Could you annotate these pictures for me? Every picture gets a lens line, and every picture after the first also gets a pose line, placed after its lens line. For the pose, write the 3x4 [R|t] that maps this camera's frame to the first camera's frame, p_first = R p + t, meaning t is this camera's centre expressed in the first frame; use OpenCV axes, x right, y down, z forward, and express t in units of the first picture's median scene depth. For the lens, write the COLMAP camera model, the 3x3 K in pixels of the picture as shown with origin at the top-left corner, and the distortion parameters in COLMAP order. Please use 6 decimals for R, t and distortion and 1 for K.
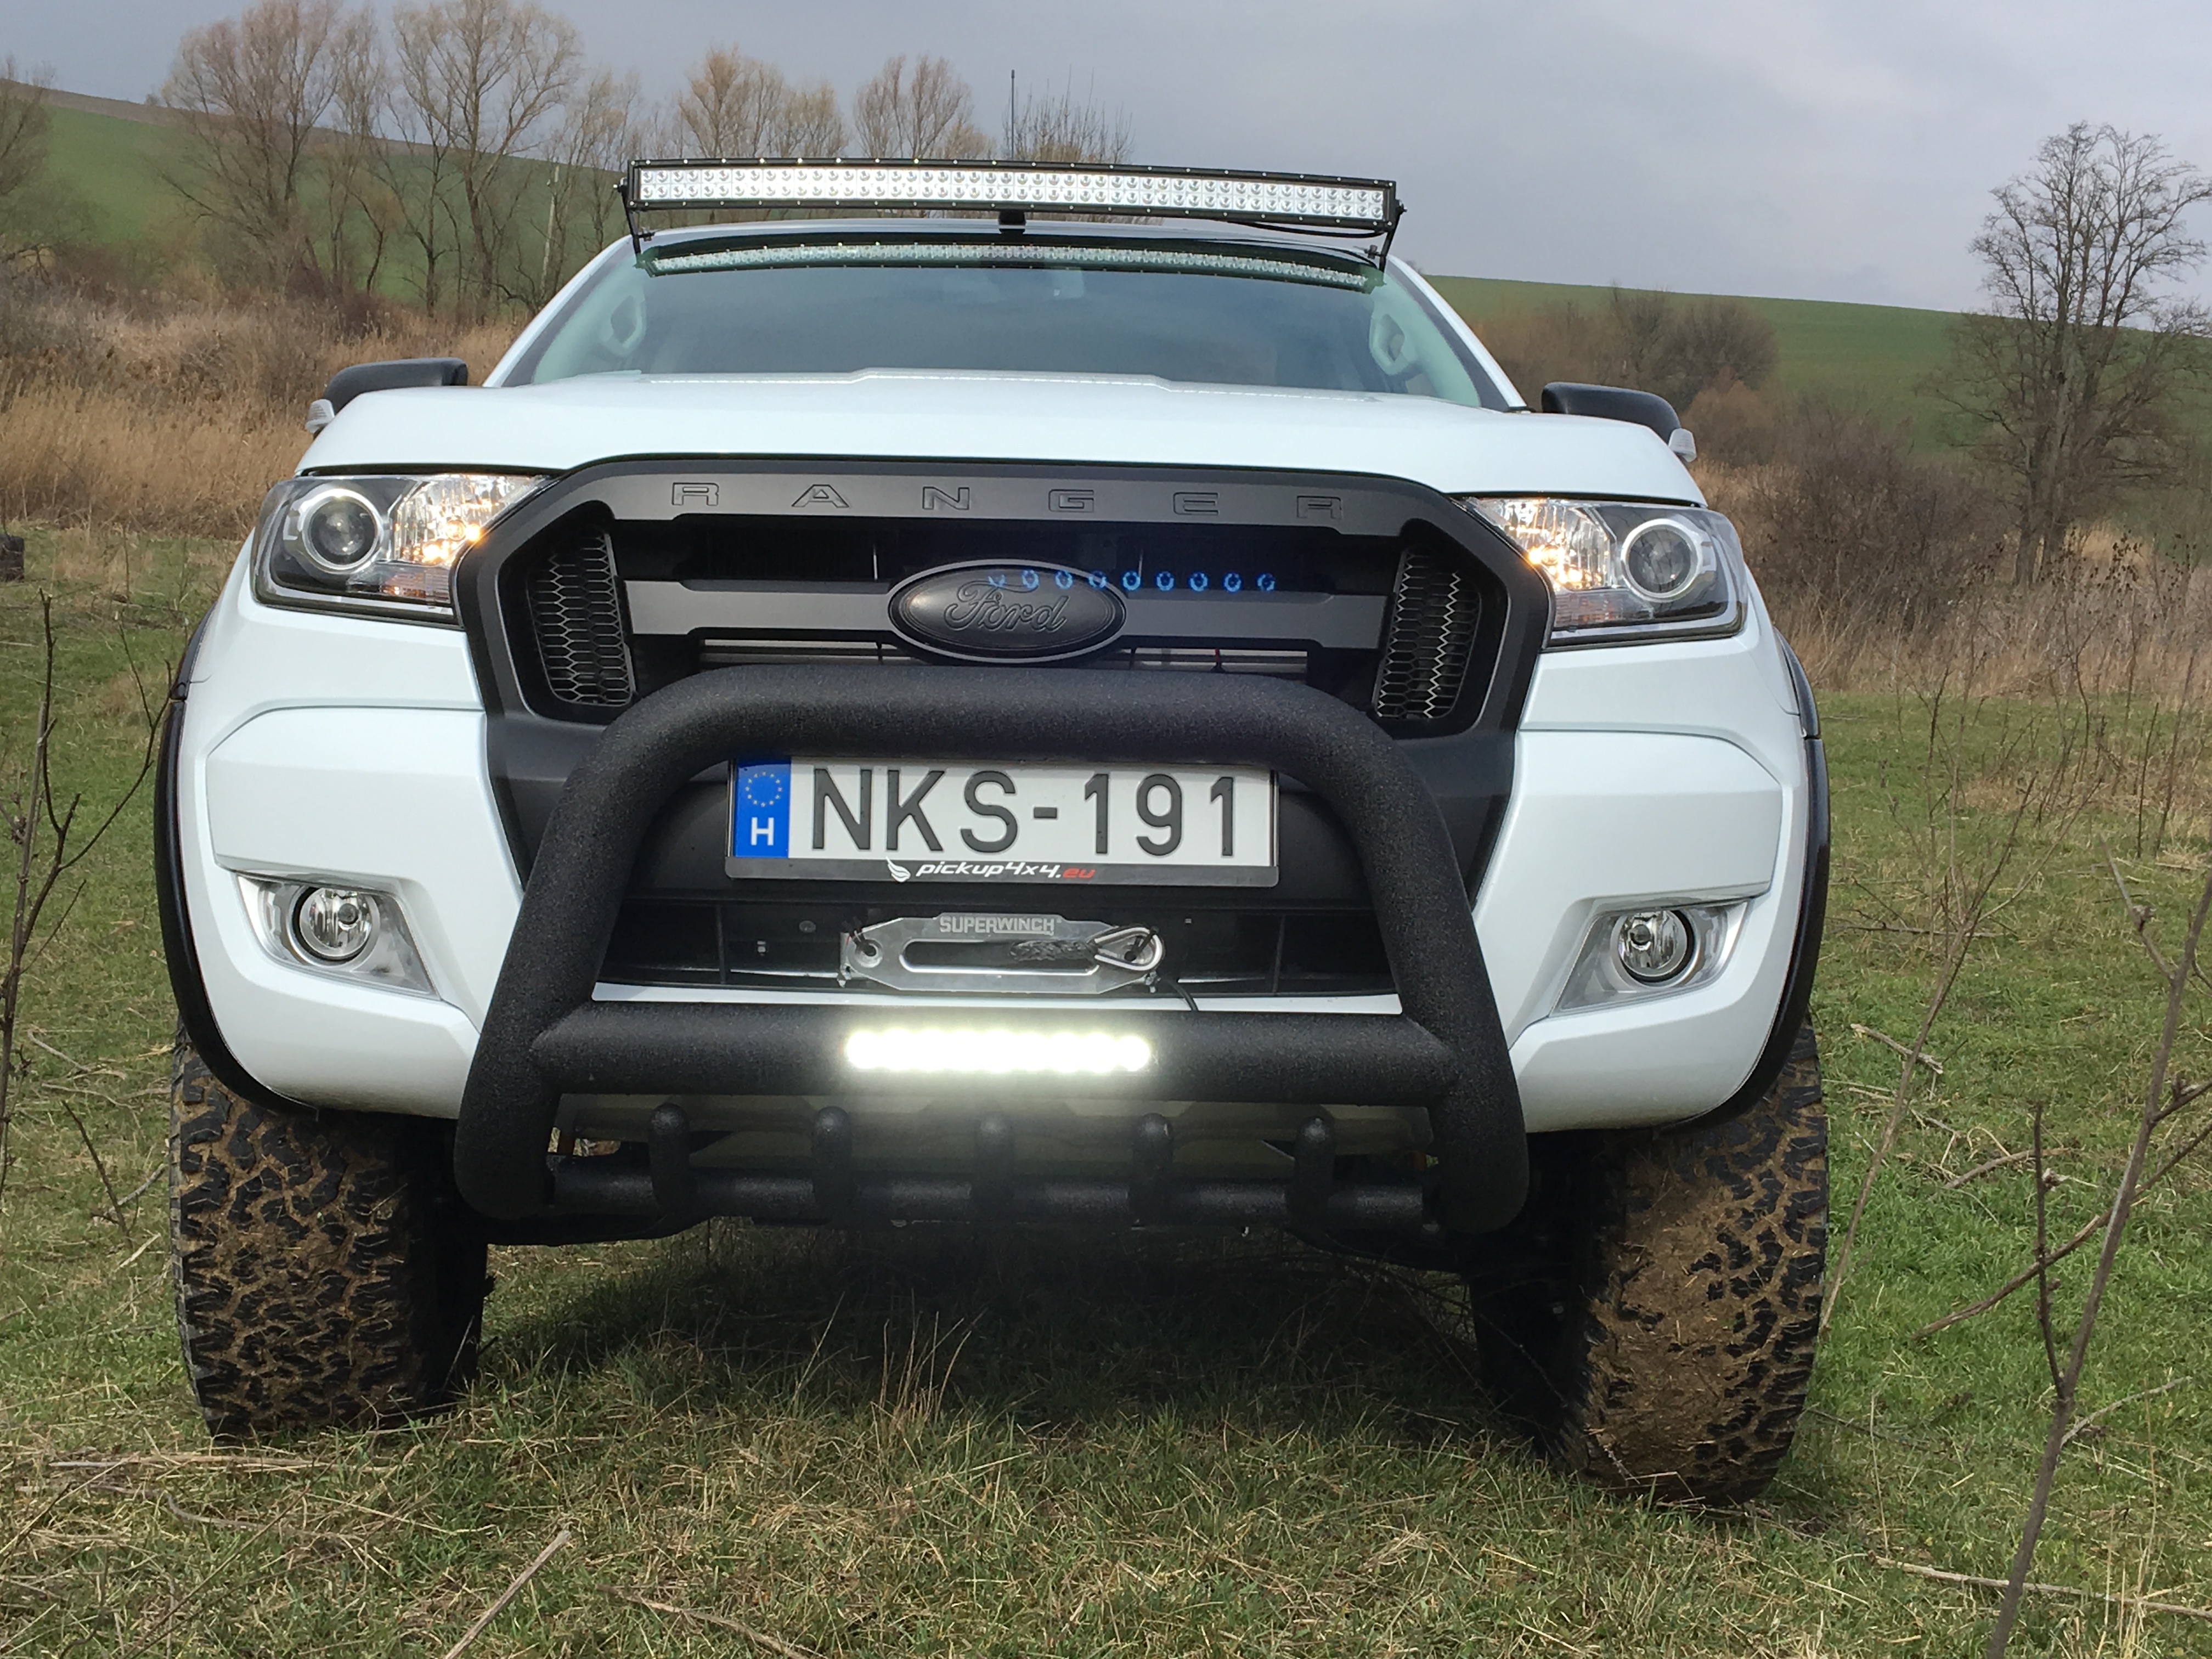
lens RADIAL K [[2970.9, 0, 1095.7], [0, 2970.9, 828.2], [0, 0, 1]] dist [0.179382, 0.009153]
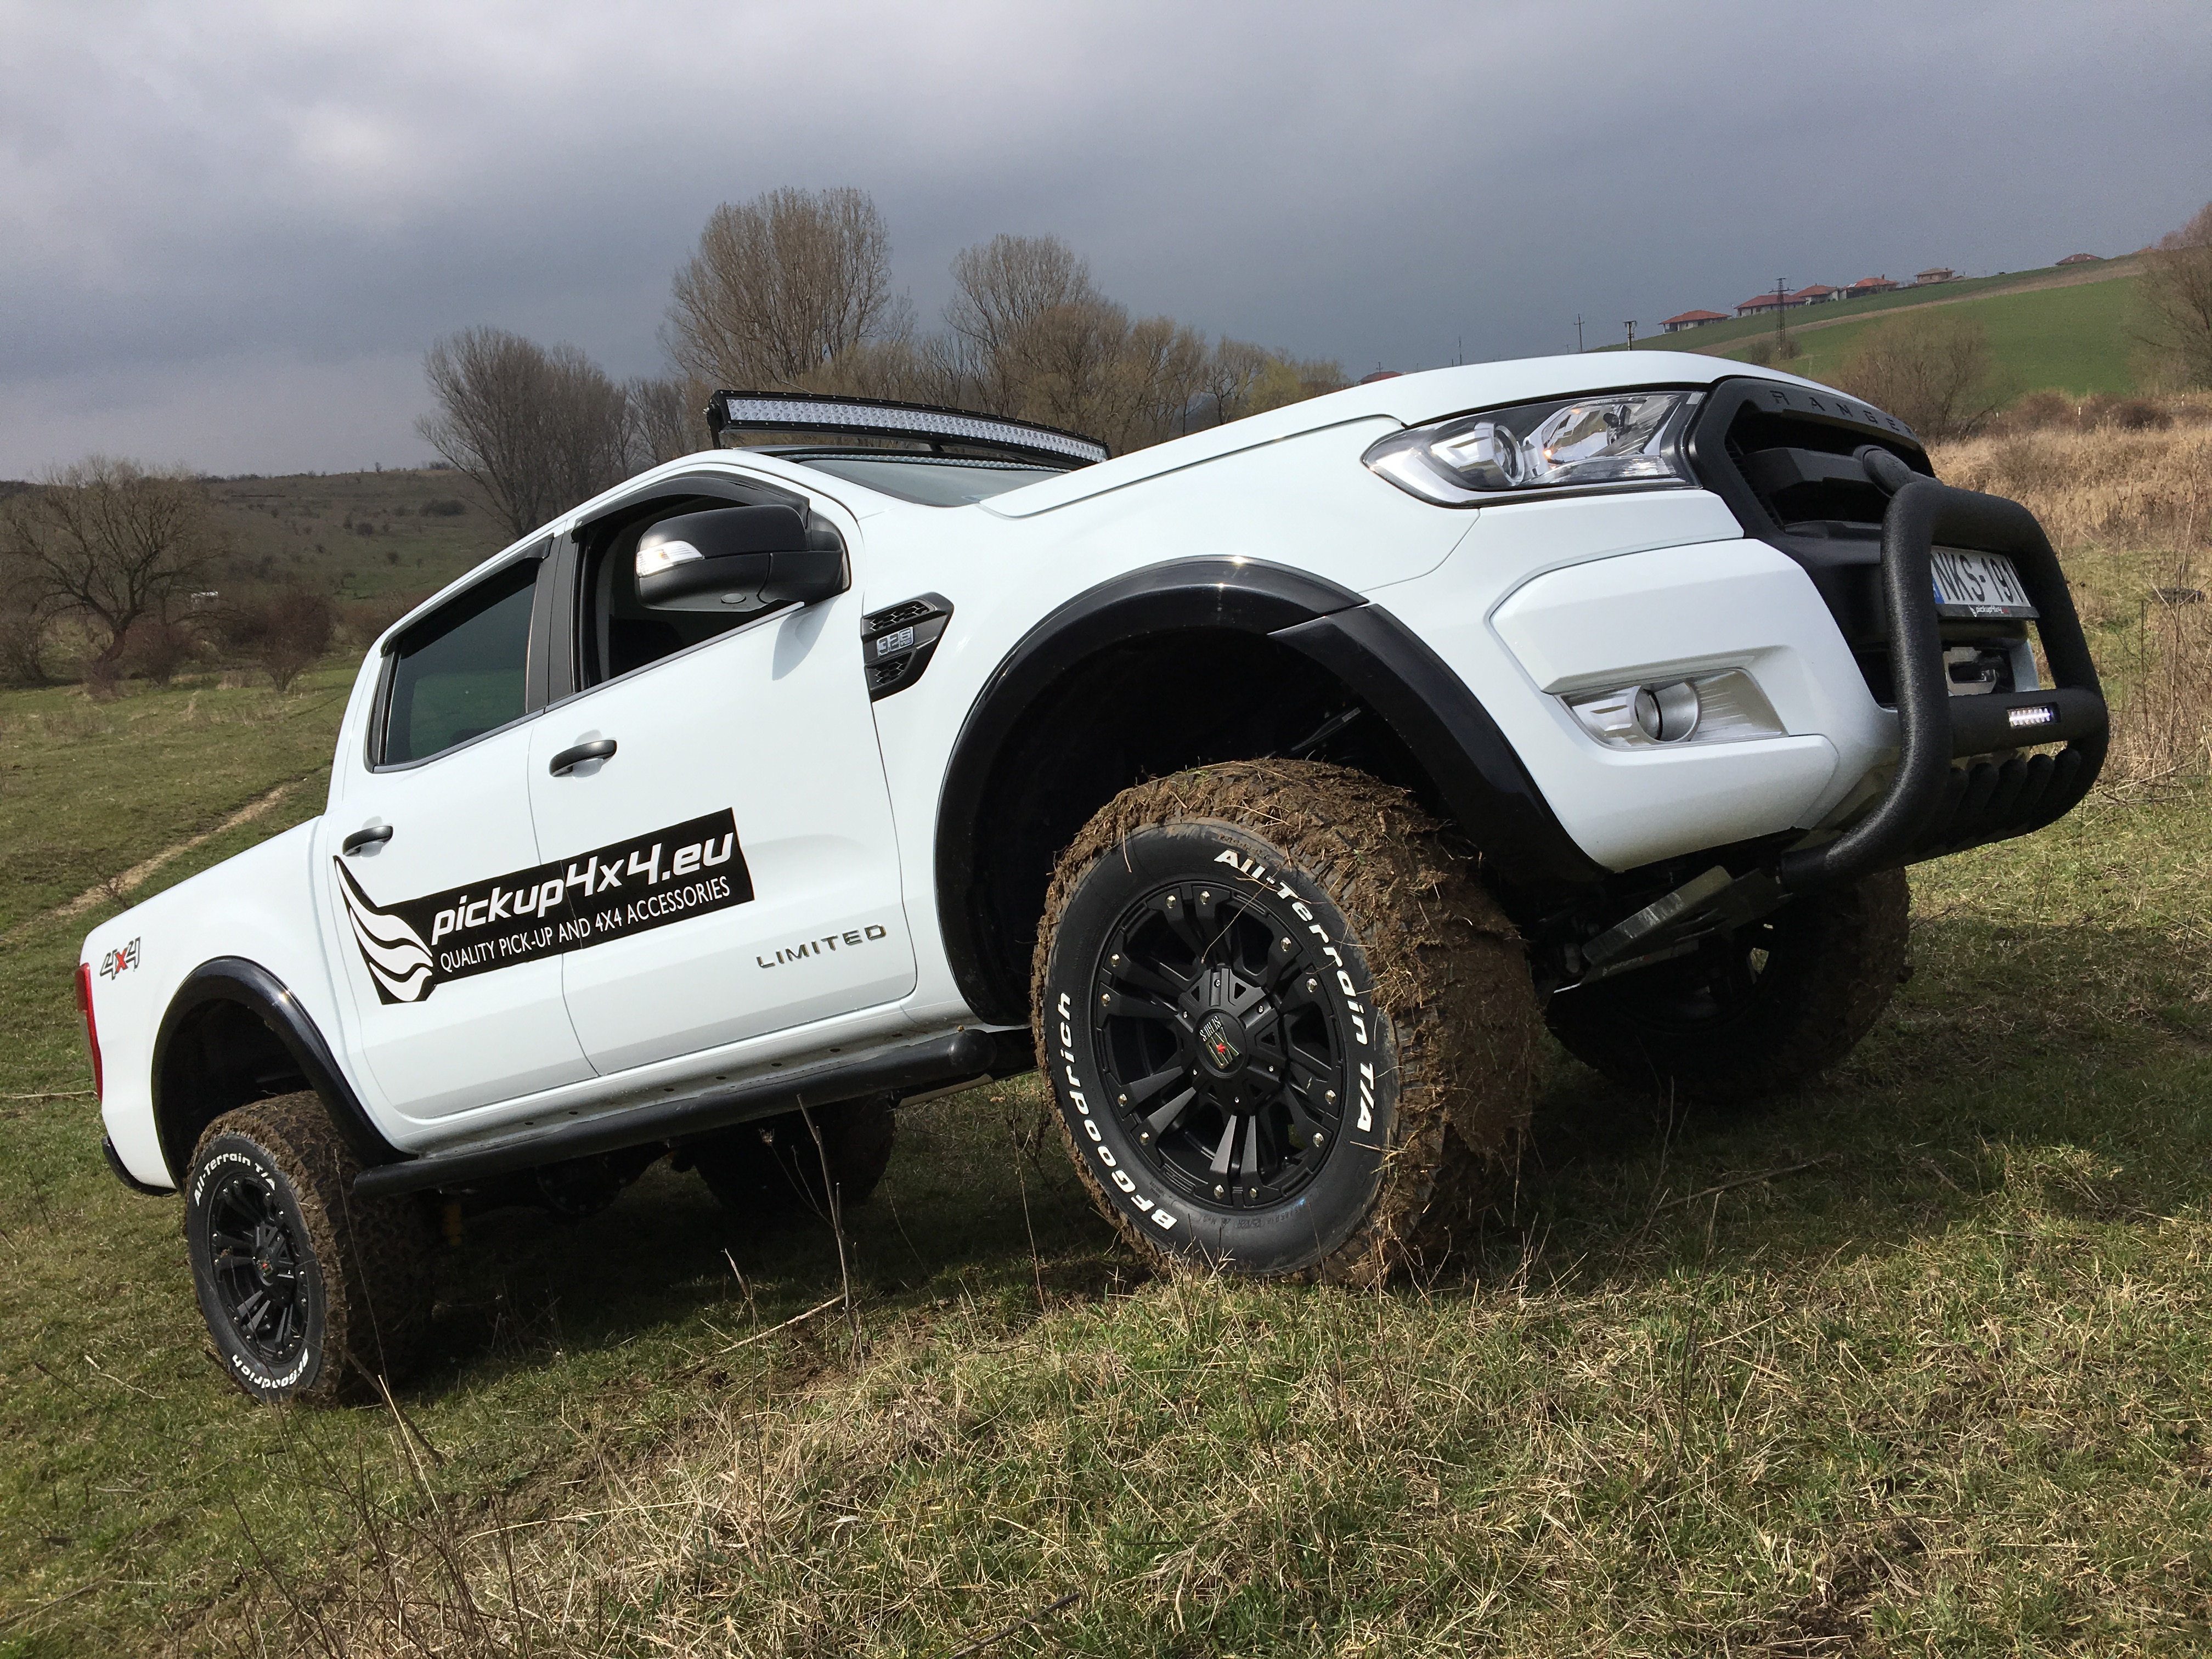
lens RADIAL K [[1879.7, 0, 1106.0], [0, 1879.7, 829.5], [0, 0, 1]] dist [0.095517, -0.213079]
pose [[0.657049, -0.100123, 0.747170, -1.119198], [0.233675, 0.969372, -0.075592, 0.094173], [-0.716717, 0.224262, 0.660321, 0.675866]]
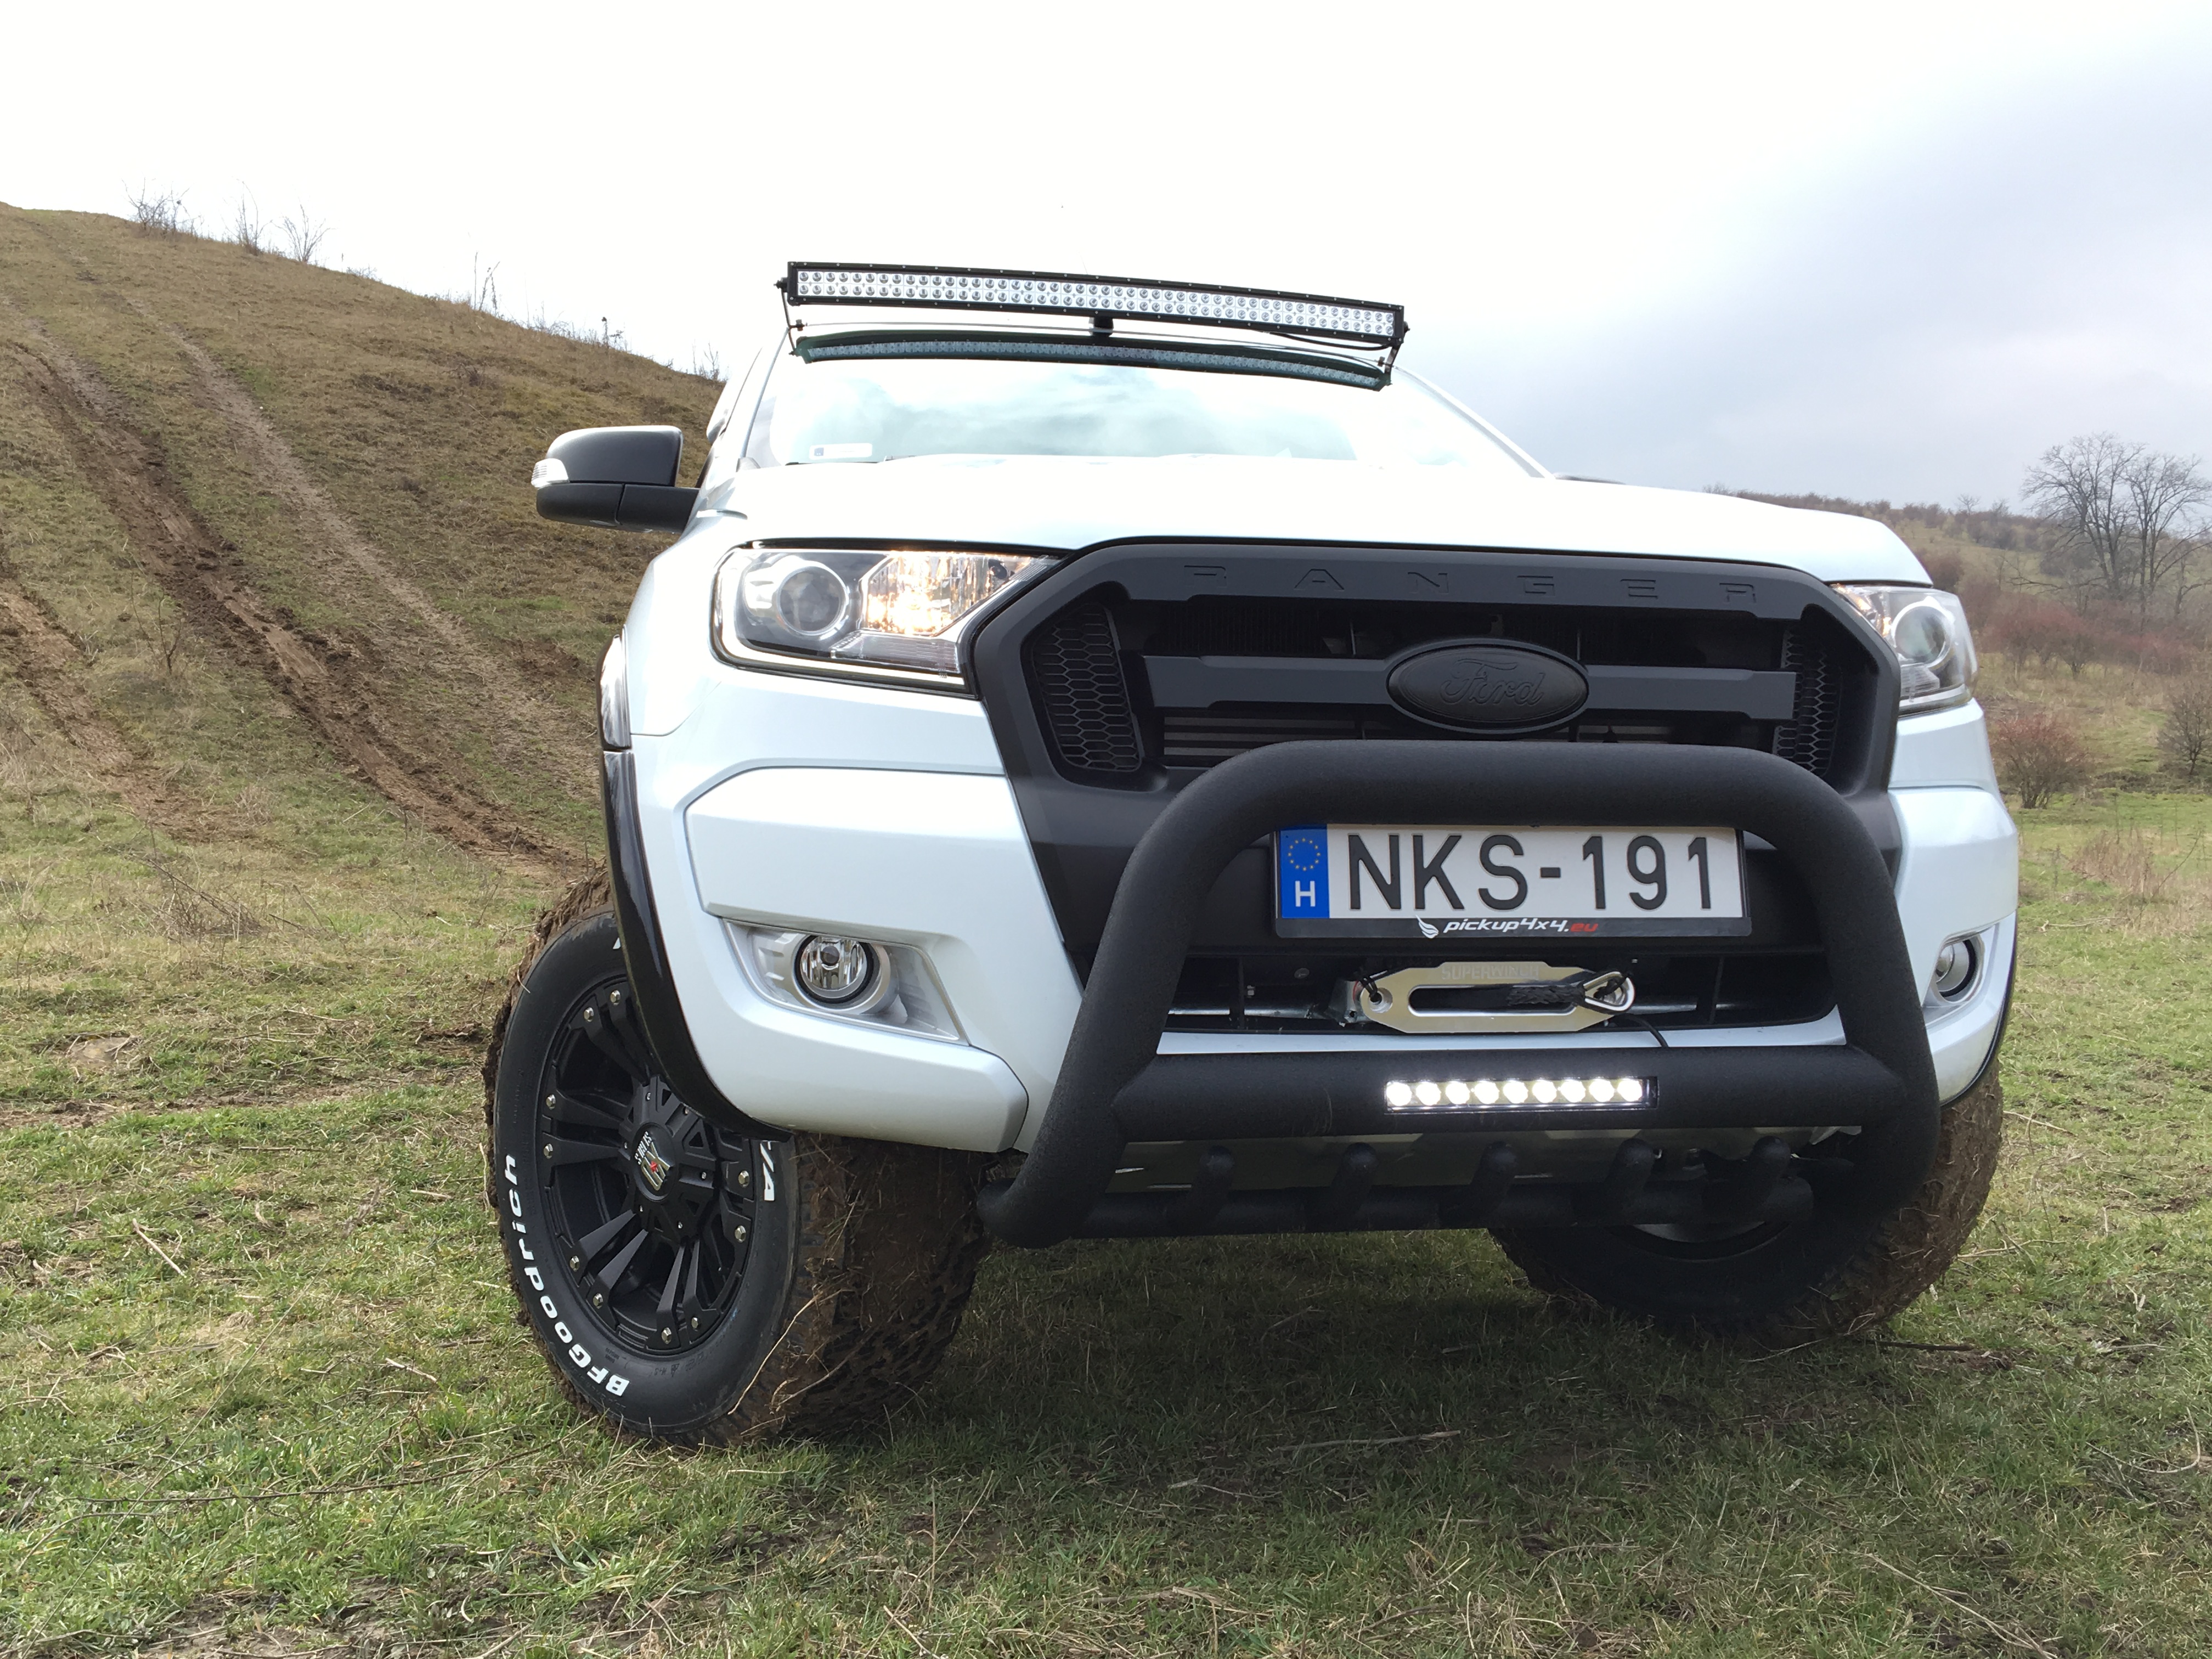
lens RADIAL K [[2071.4, 0, 1106.0], [0, 2071.4, 829.5], [0, 0, 1]] dist [0.103104, -0.128683]
pose [[0.981541, -0.008463, 0.191066, -0.320234], [0.001700, 0.999367, 0.035535, -0.047850], [-0.191246, -0.034554, 0.980934, 0.274798]]
